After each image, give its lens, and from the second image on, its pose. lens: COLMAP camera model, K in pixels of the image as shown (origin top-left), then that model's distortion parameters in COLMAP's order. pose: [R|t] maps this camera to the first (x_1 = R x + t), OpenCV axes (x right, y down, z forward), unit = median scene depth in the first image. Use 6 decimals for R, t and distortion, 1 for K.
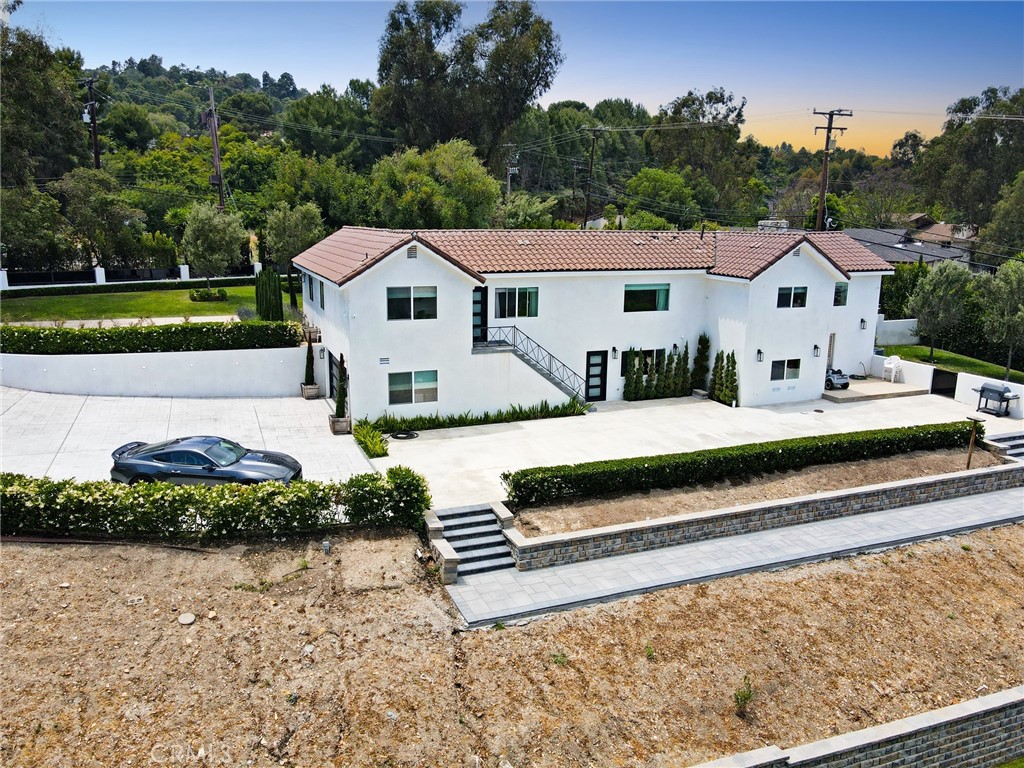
lens RADIAL K [[738.7, 0, 512.0], [0, 738.7, 384.0], [0, 0, 1]] dist [0.013812, -0.000879]
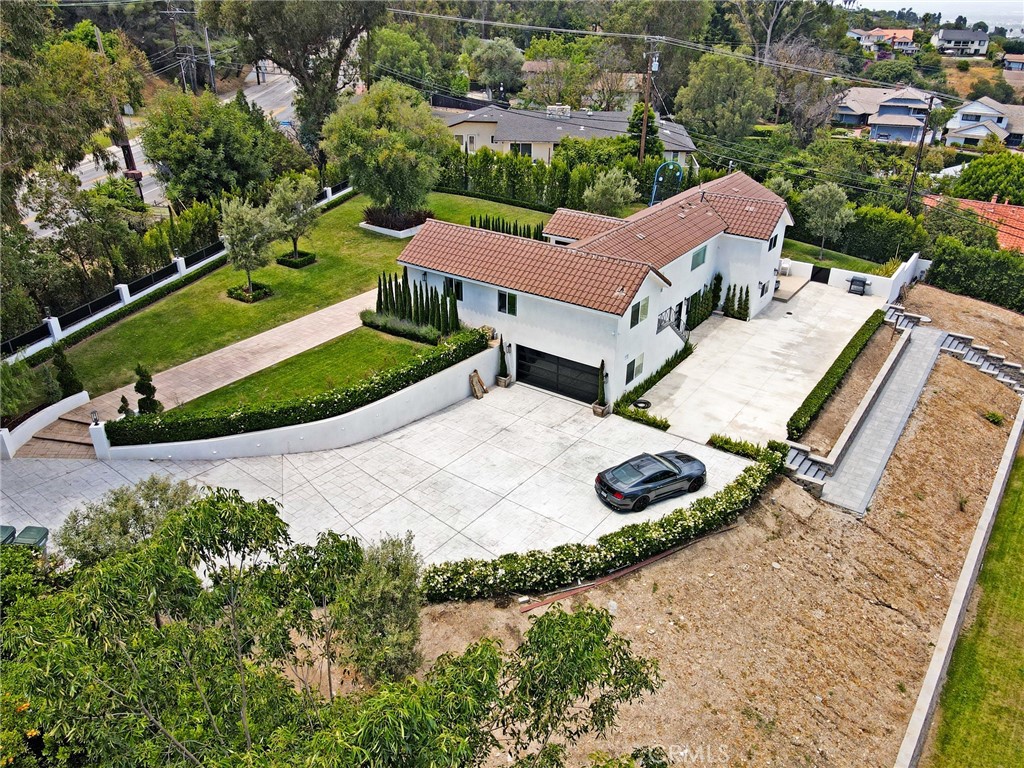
lens RADIAL K [[738.7, 0, 512.0], [0, 738.7, 384.0], [0, 0, 1]] dist [0.013812, -0.000879]
pose [[0.838550, -0.253807, 0.482096, -0.870793], [0.118290, 0.948570, 0.293638, -0.349355], [-0.531829, -0.189203, 0.825445, -0.019274]]
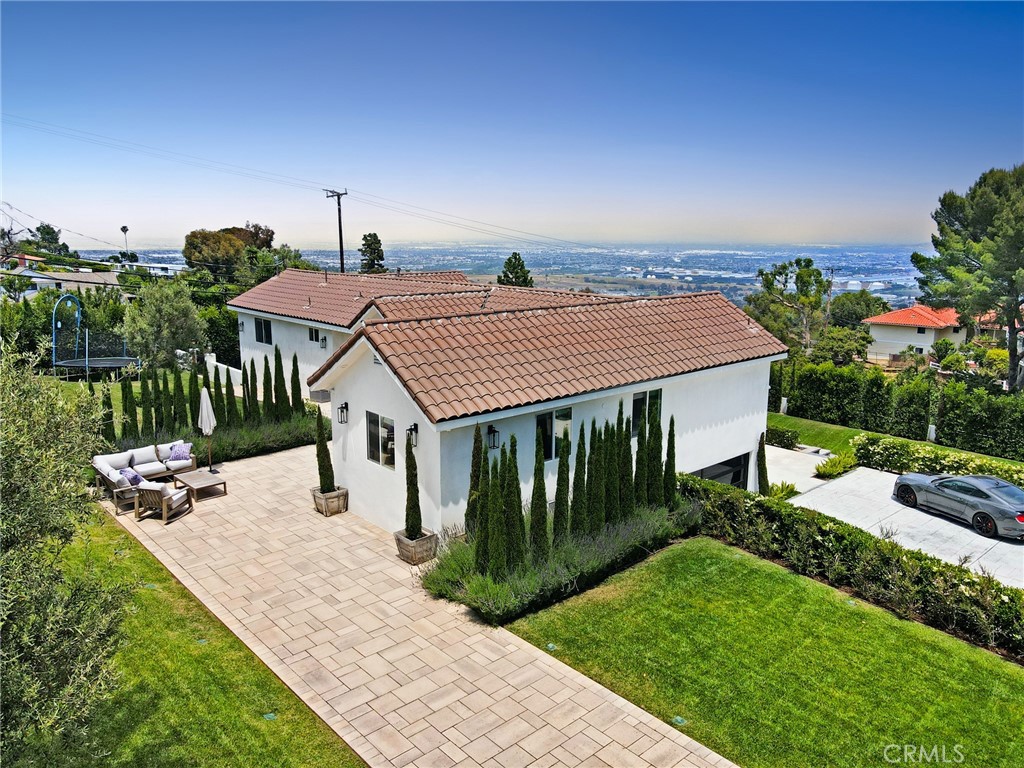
lens RADIAL K [[738.7, 0, 512.0], [0, 738.7, 384.0], [0, 0, 1]] dist [0.013812, -0.000879]
pose [[-0.352587, -0.192566, 0.915751, -0.797203], [0.185912, 0.944676, 0.270230, -0.337819], [-0.917125, 0.265529, -0.297280, 1.320721]]
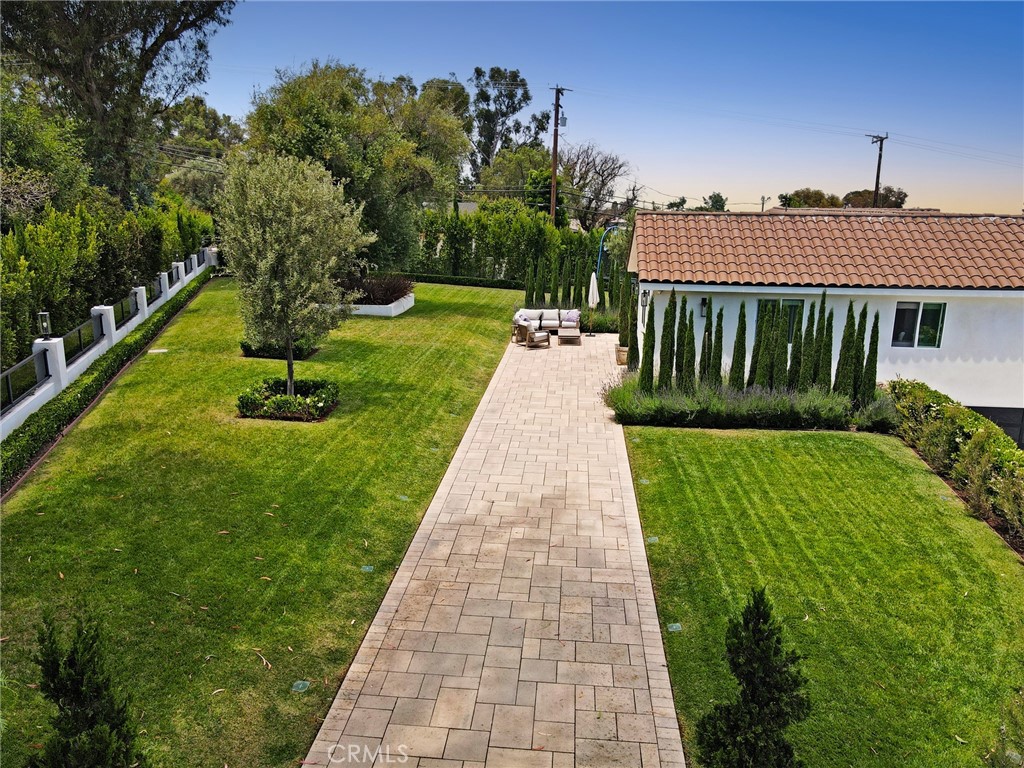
lens RADIAL K [[738.7, 0, 512.0], [0, 738.7, 384.0], [0, 0, 1]] dist [0.013812, -0.000879]
pose [[0.448371, -0.217964, 0.866865, -0.962414], [0.179816, 0.971982, 0.151387, -0.225557], [-0.875574, 0.087999, 0.475002, 1.035371]]
